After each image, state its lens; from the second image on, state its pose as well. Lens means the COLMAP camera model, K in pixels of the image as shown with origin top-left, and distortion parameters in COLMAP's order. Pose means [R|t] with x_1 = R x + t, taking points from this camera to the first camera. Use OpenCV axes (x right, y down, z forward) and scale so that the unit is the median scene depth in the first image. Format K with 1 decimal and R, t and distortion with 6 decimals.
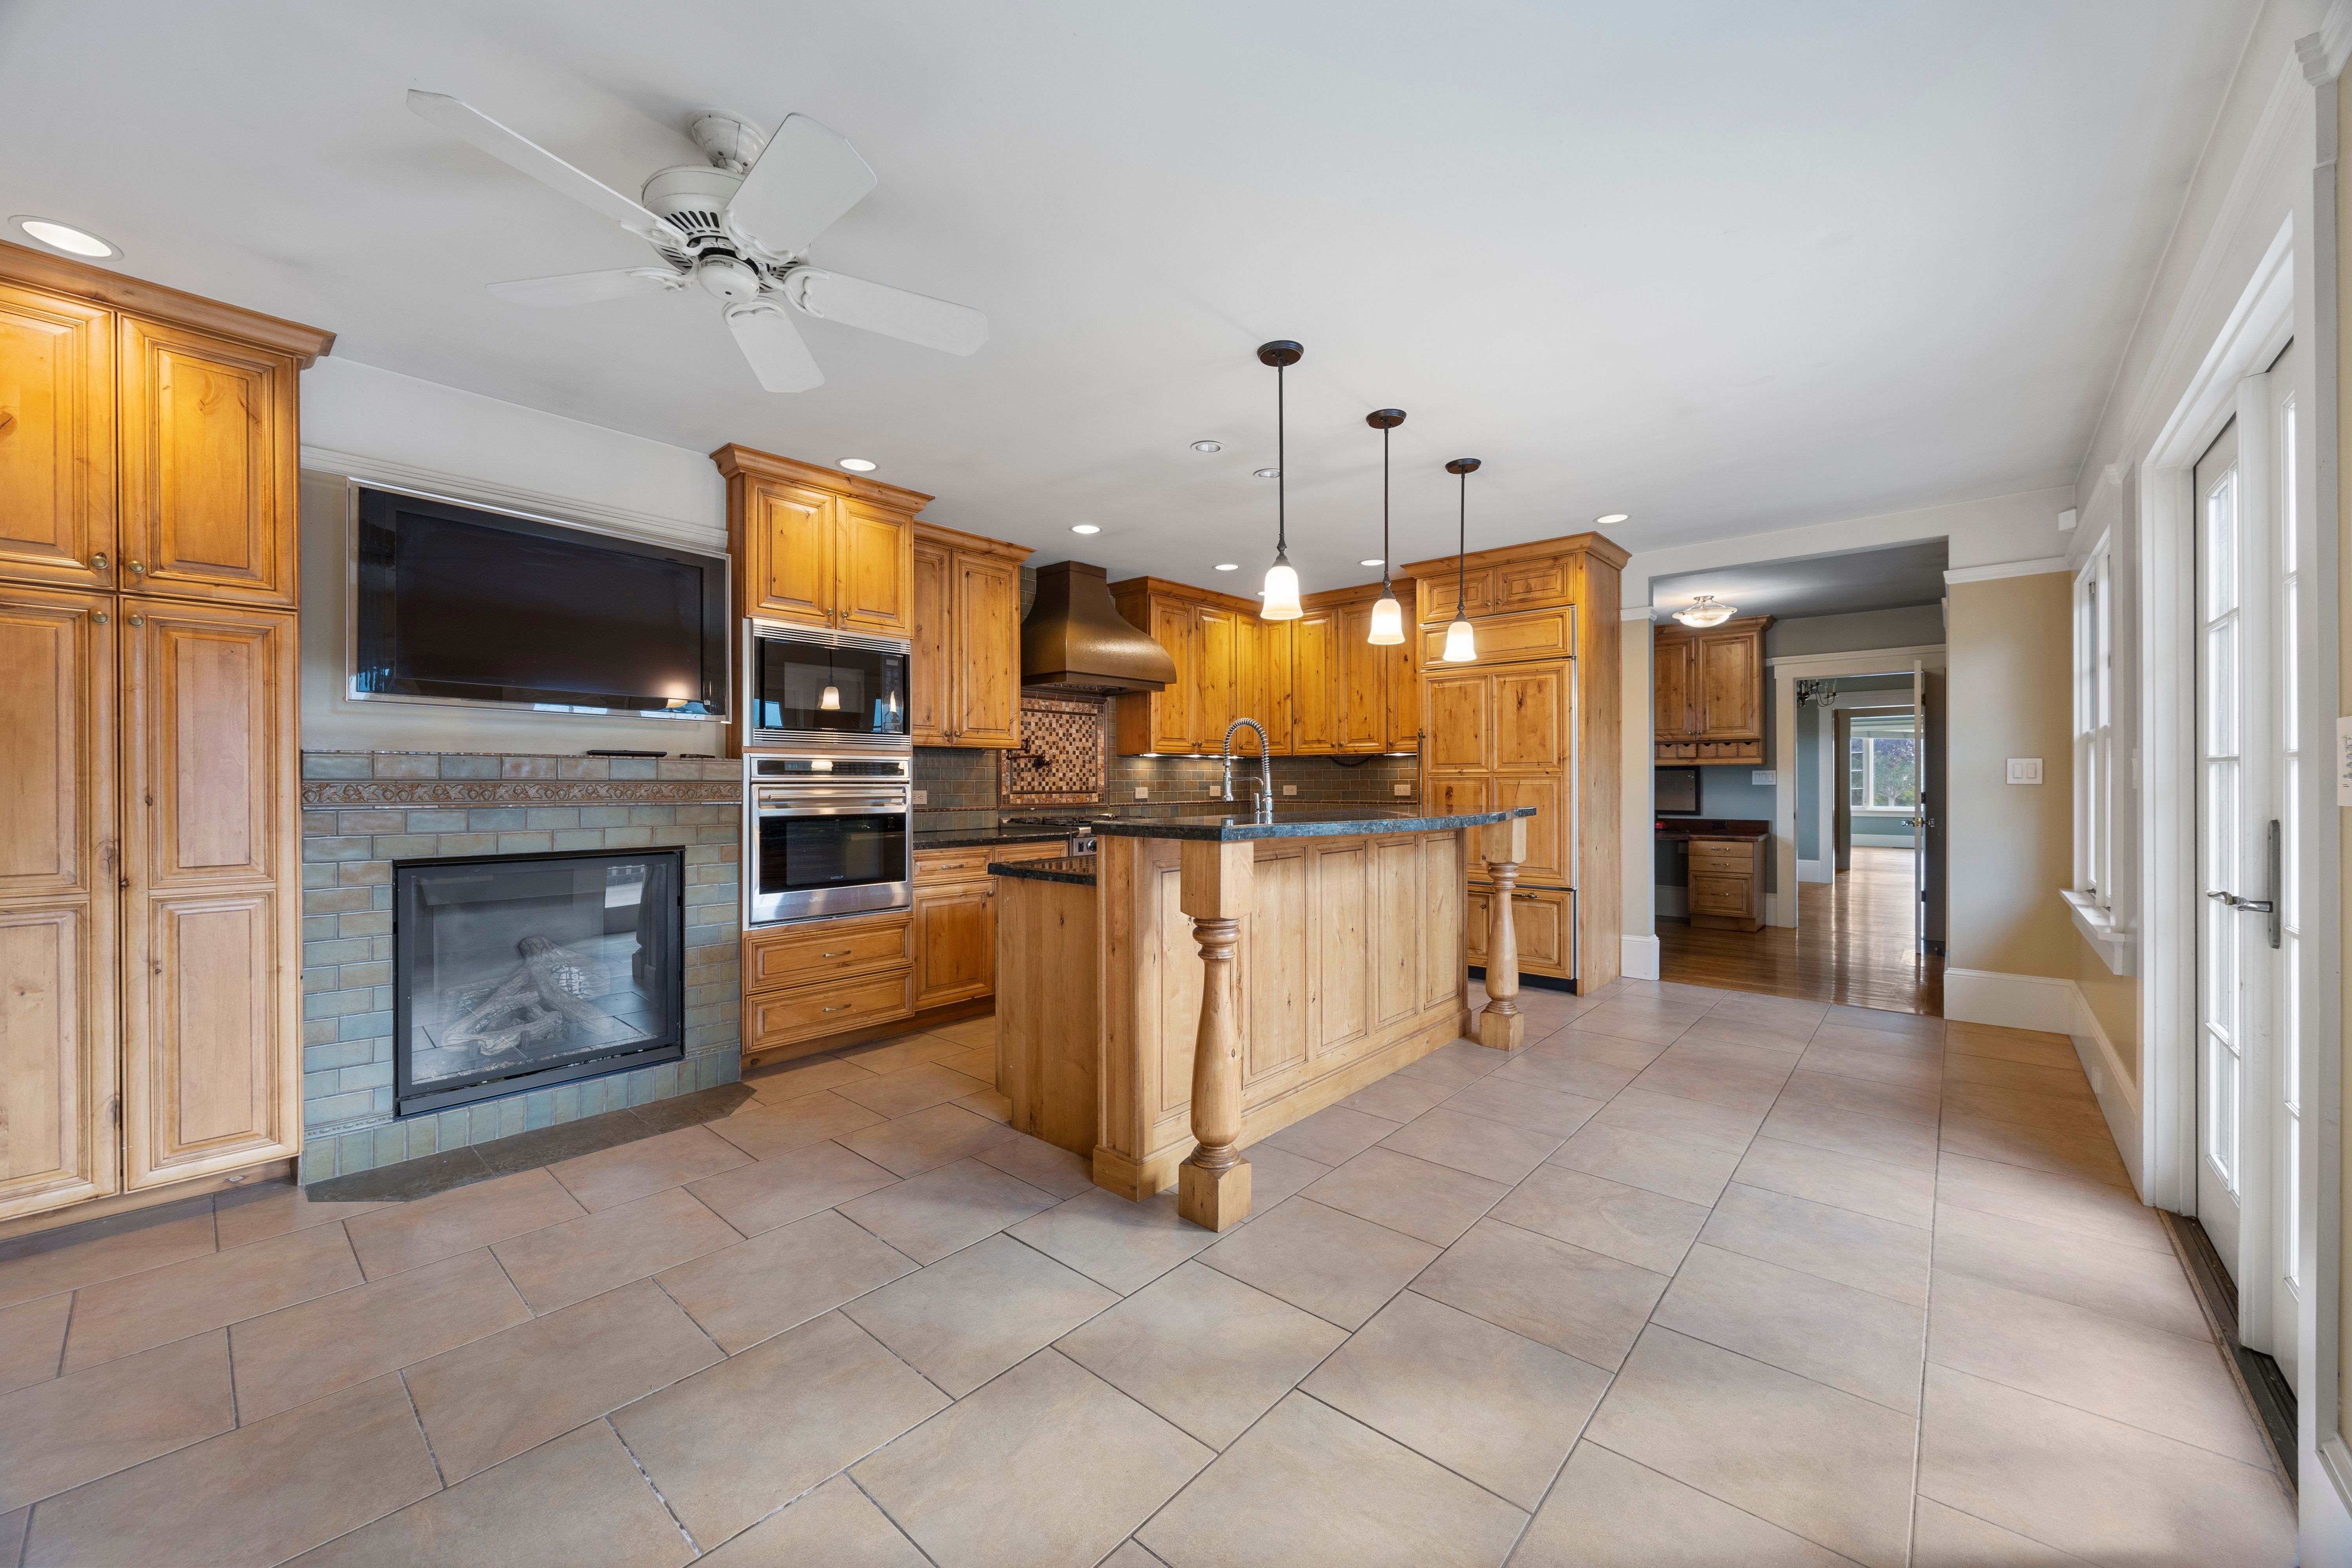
lens RADIAL K [[887.5, 0, 1172.3], [0, 887.5, 779.8], [0, 0, 1]] dist [-0.000986, -0.000159]
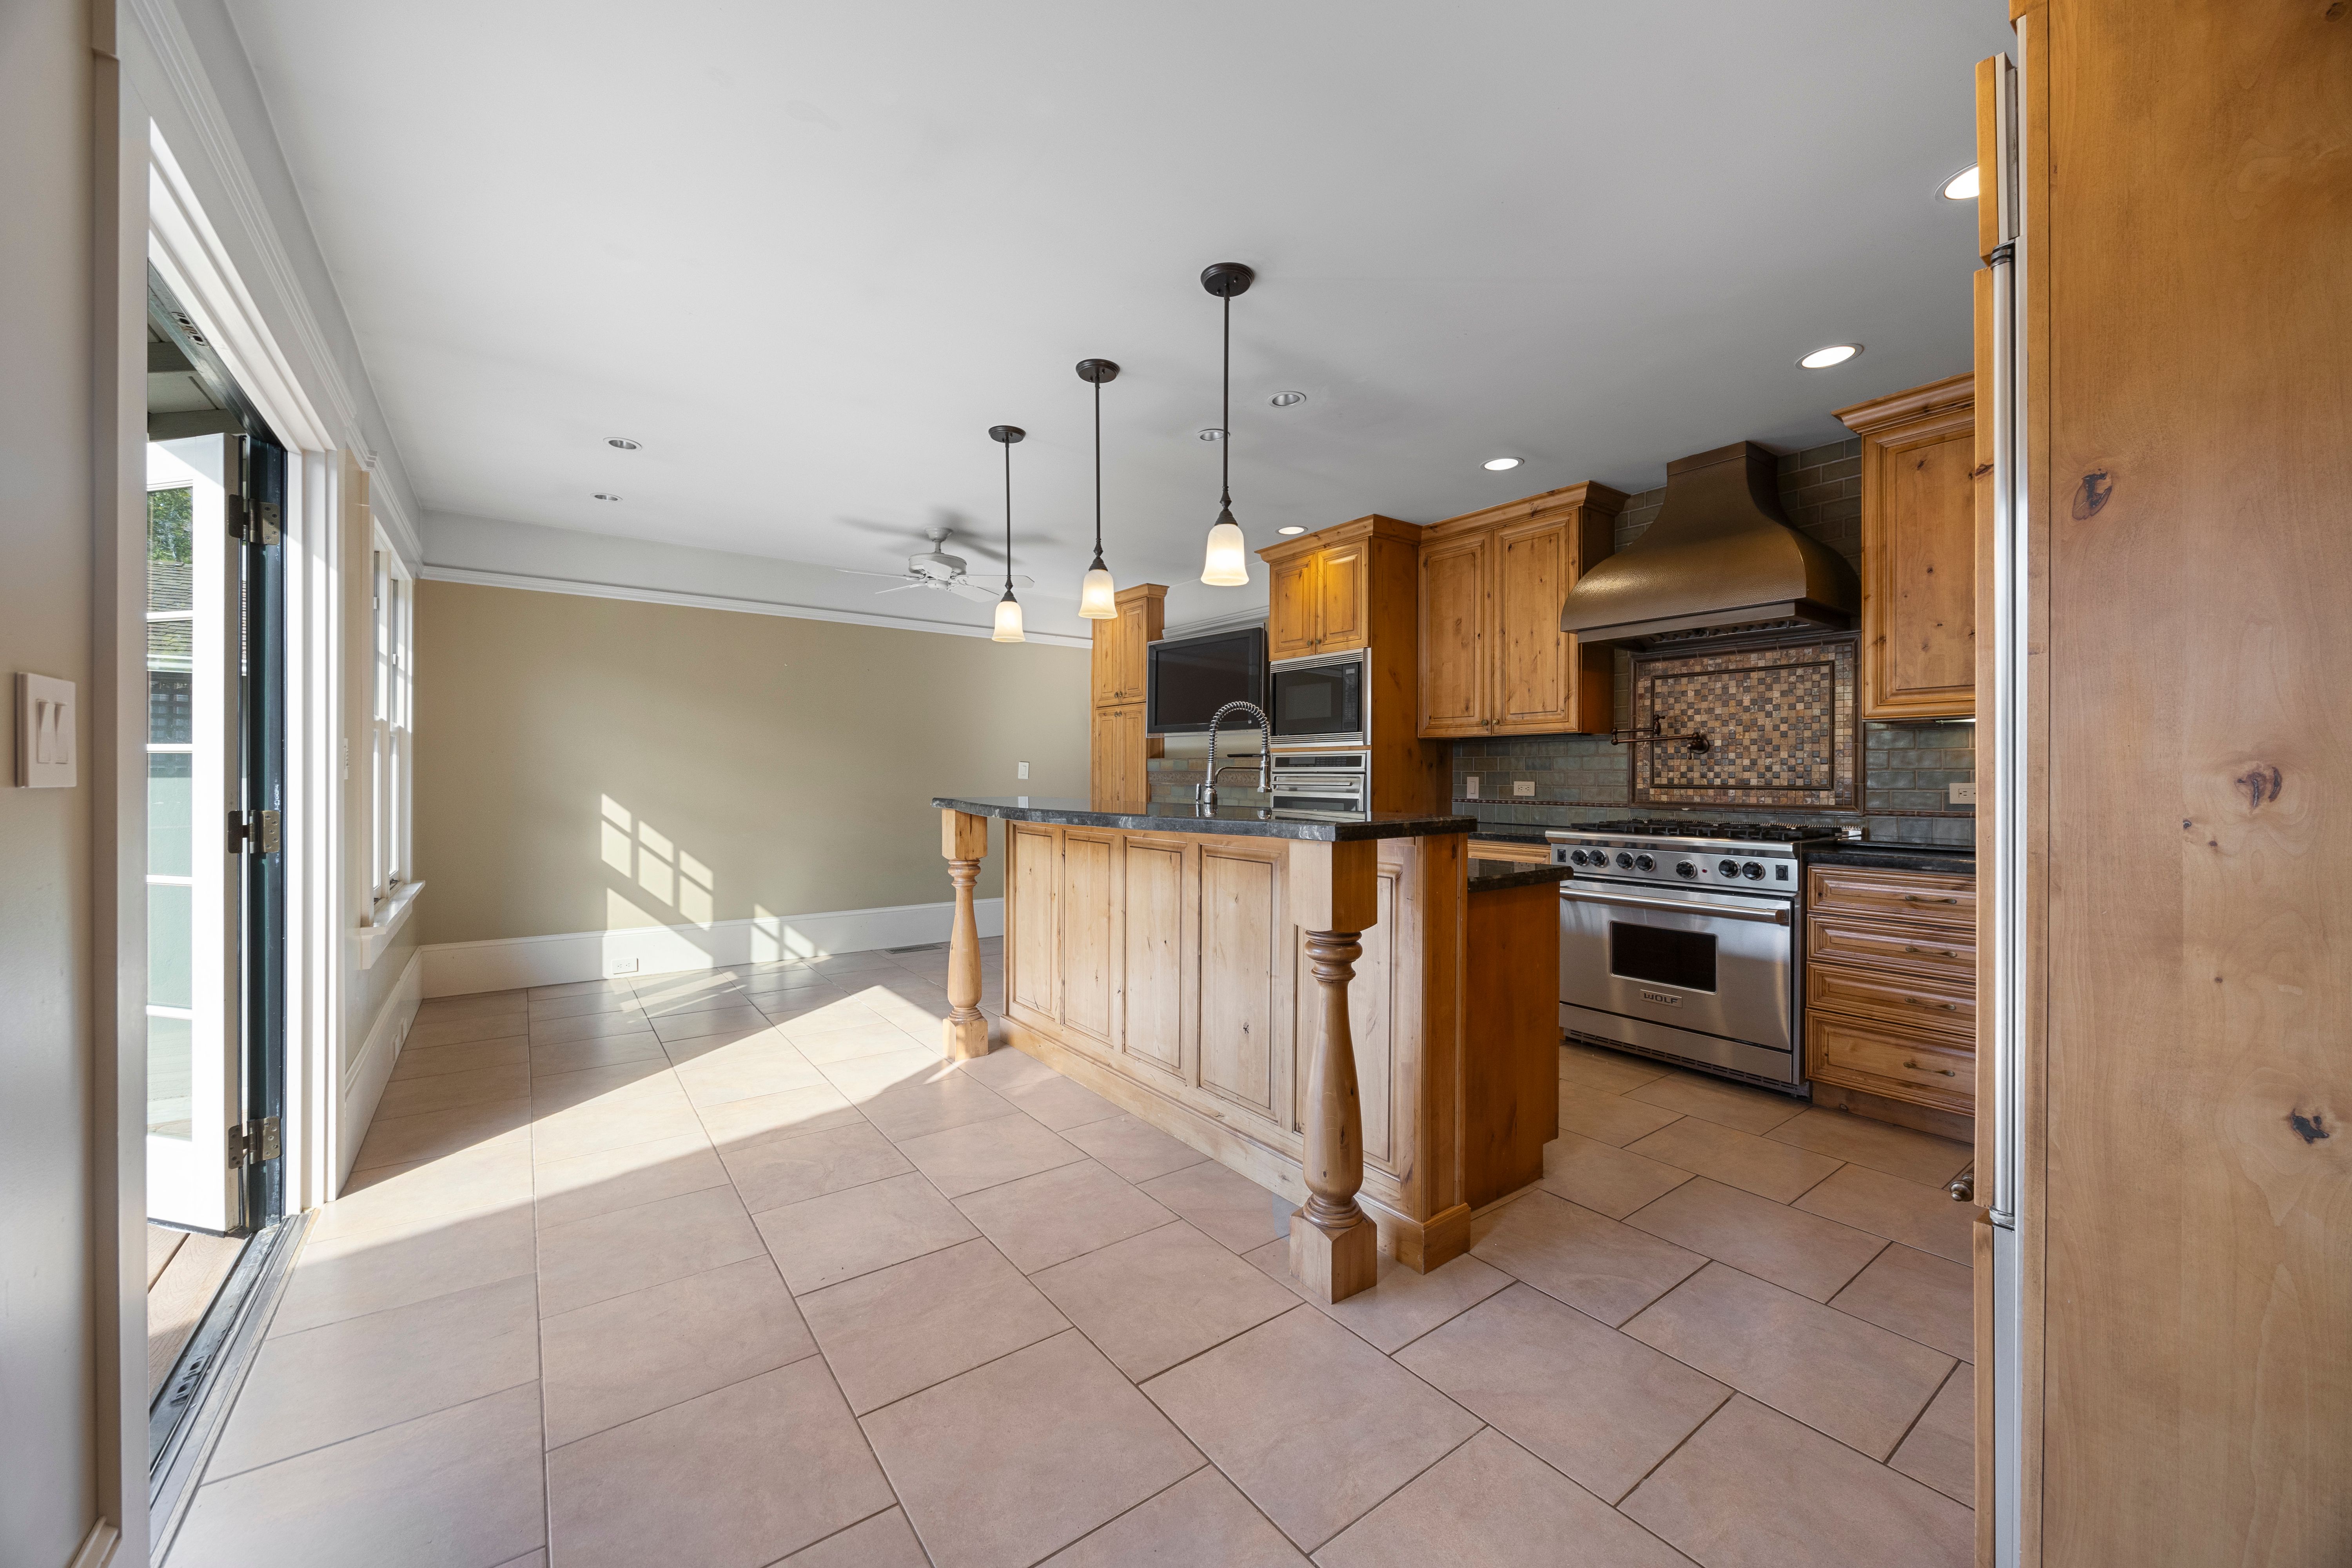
lens RADIAL K [[887.5, 0, 1172.3], [0, 887.5, 779.8], [0, 0, 1]] dist [-0.000986, -0.000159]
pose [[-0.207813, 0.007920, -0.978136, 0.646770], [-0.000463, 0.999966, 0.008195, 0.002606], [0.978168, 0.002156, -0.207803, 0.734273]]
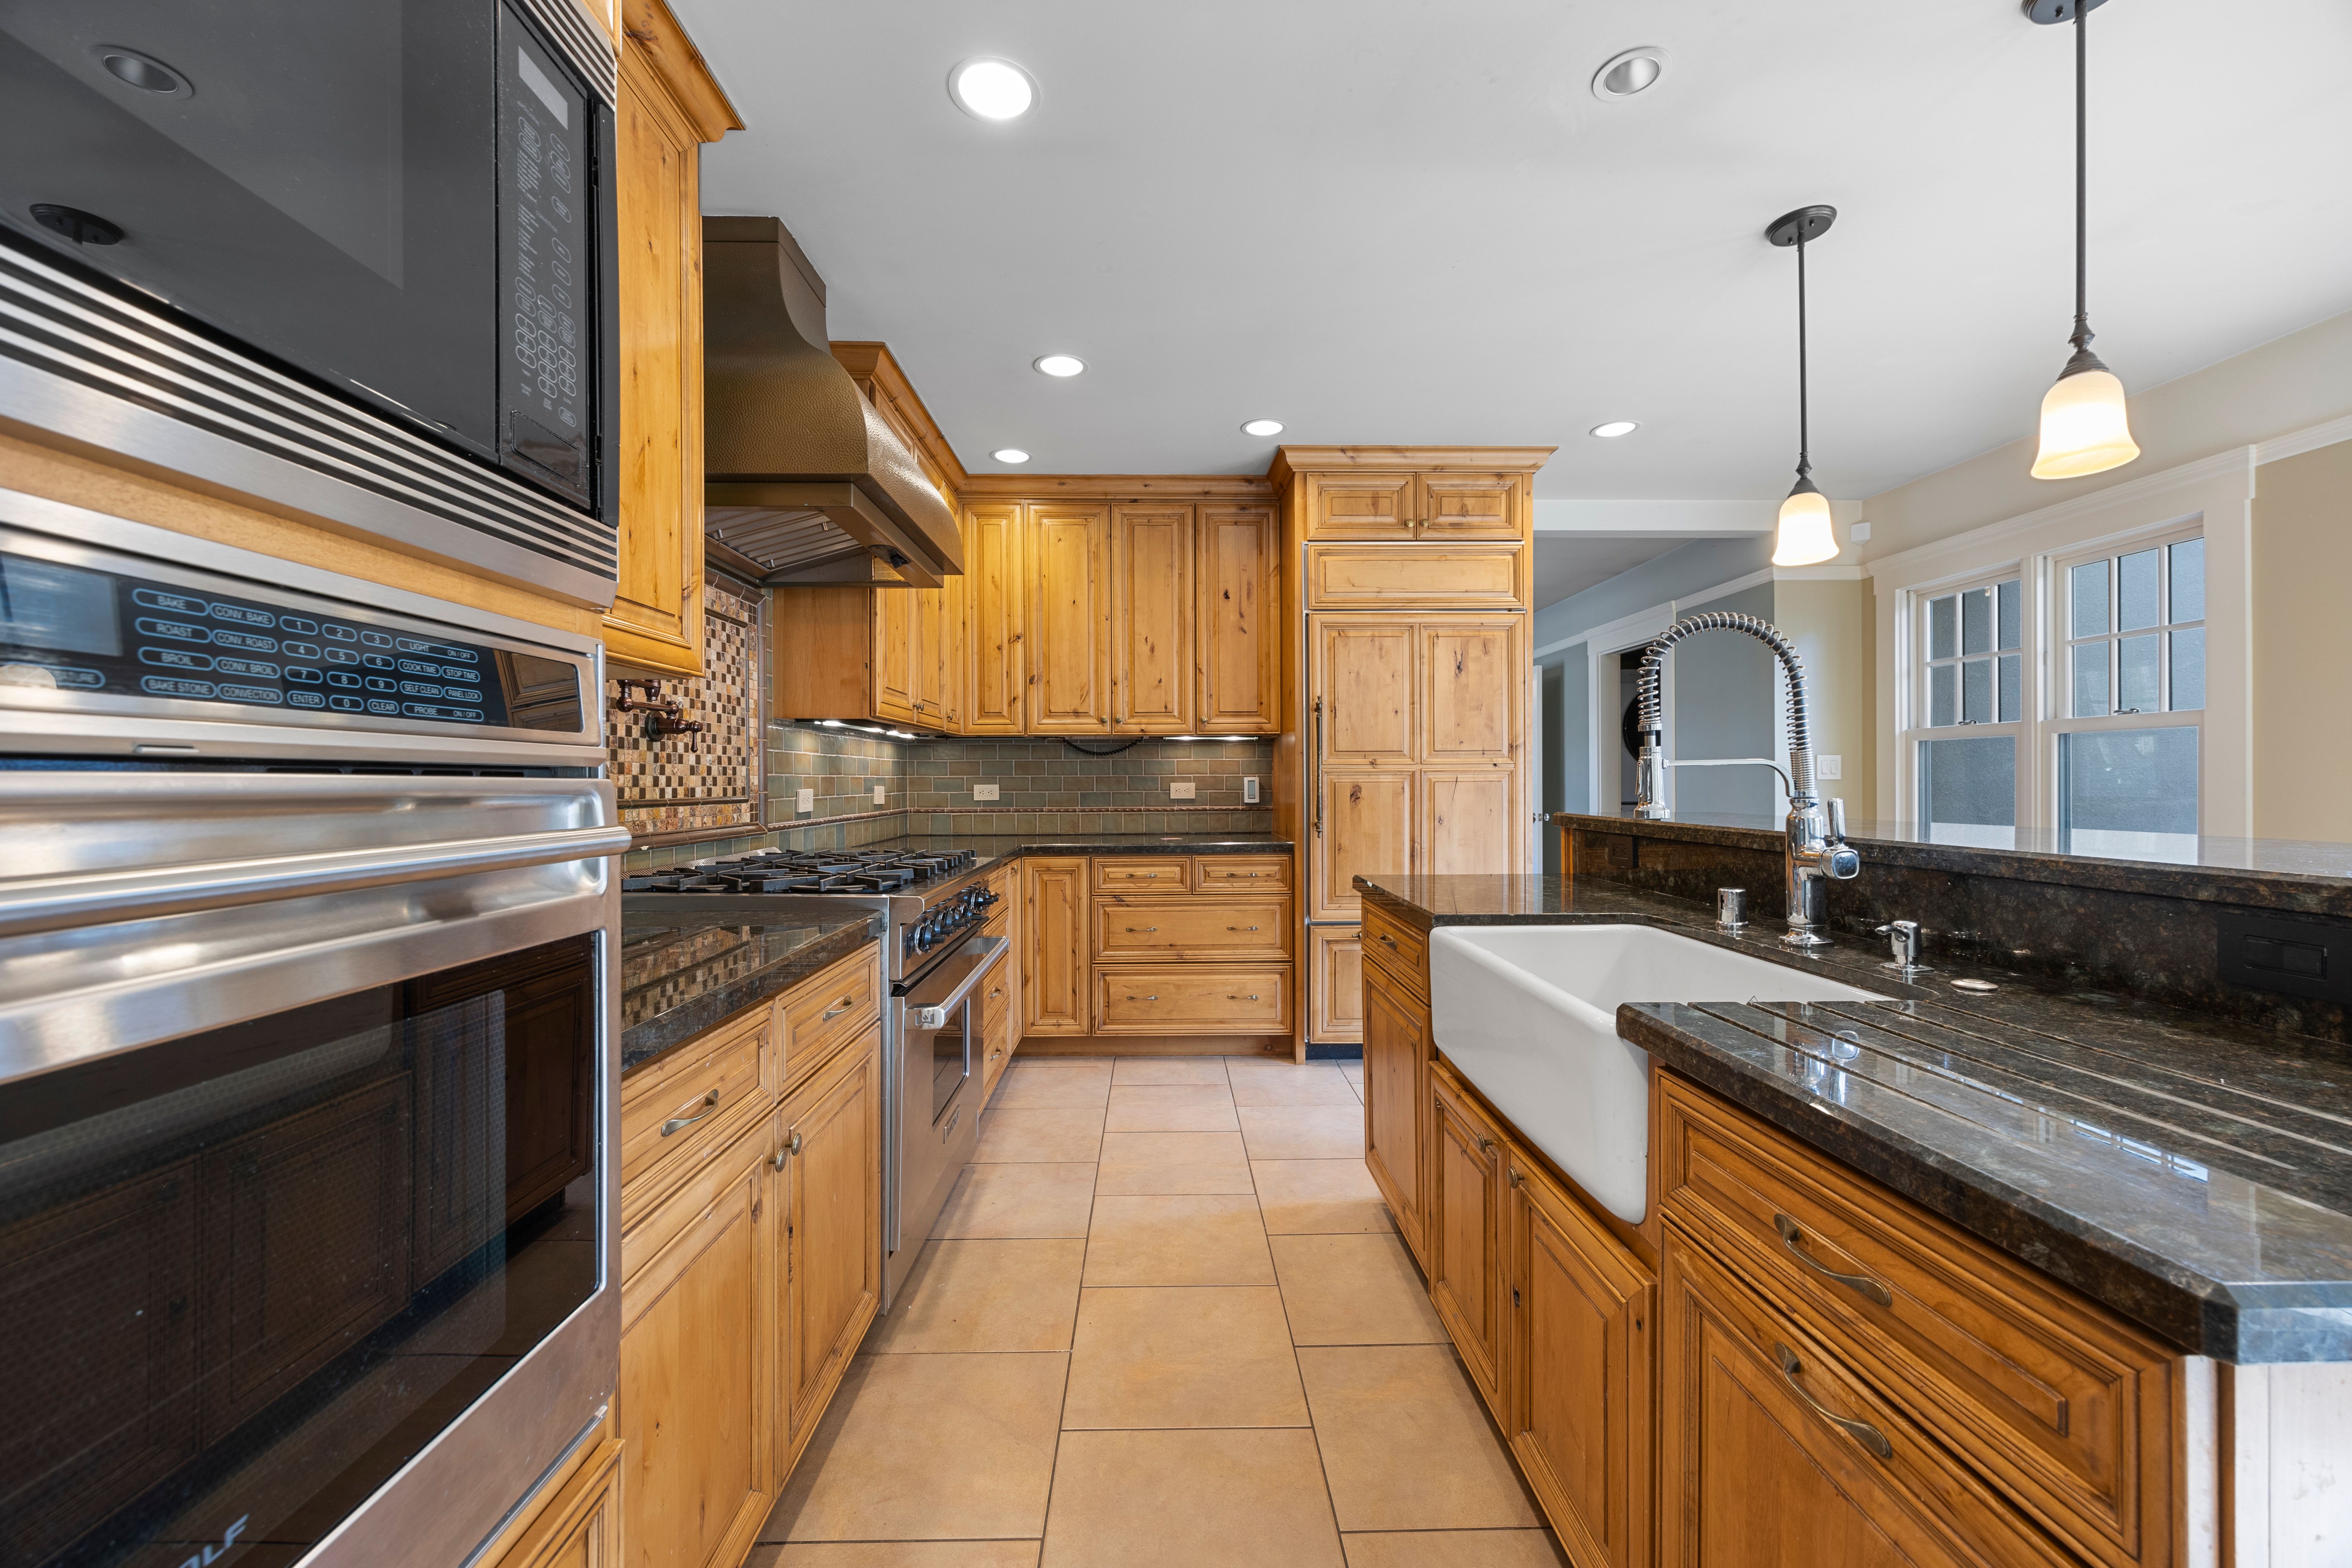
lens RADIAL K [[912.3, 0, 1173.1], [0, 912.3, 774.1], [0, 0, 1]] dist [-0.000354, -0.000781]
pose [[0.736499, 0.004740, 0.676423, -0.253061], [-0.000217, 0.999977, -0.006771, 0.004147], [-0.676439, 0.004840, 0.736483, 0.562147]]
